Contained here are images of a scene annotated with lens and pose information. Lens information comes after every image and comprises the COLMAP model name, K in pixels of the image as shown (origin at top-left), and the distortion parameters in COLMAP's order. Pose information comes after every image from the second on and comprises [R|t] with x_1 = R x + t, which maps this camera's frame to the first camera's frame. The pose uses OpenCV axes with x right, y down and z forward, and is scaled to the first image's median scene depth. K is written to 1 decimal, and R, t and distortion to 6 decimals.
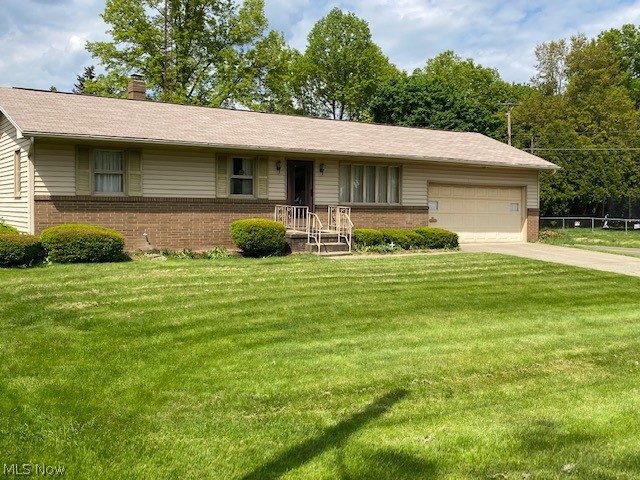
lens RADIAL K [[680.6, 0, 320.3], [0, 680.6, 240.7], [0, 0, 1]] dist [0.115826, 0.000000]
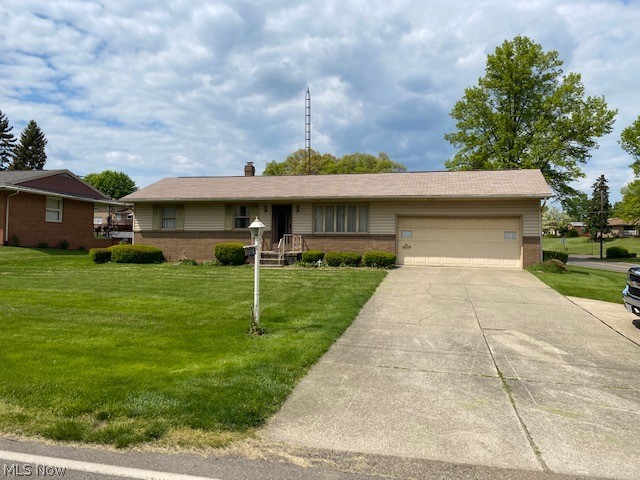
lens RADIAL K [[481.4, 0, 320.5], [0, 481.4, 239.9], [0, 0, 1]] dist [-0.002068, -0.000204]
pose [[0.678834, -0.006622, -0.734262, 0.788803], [-0.039922, 0.998147, -0.045911, 0.005077], [0.733206, 0.060479, 0.677312, 0.341791]]
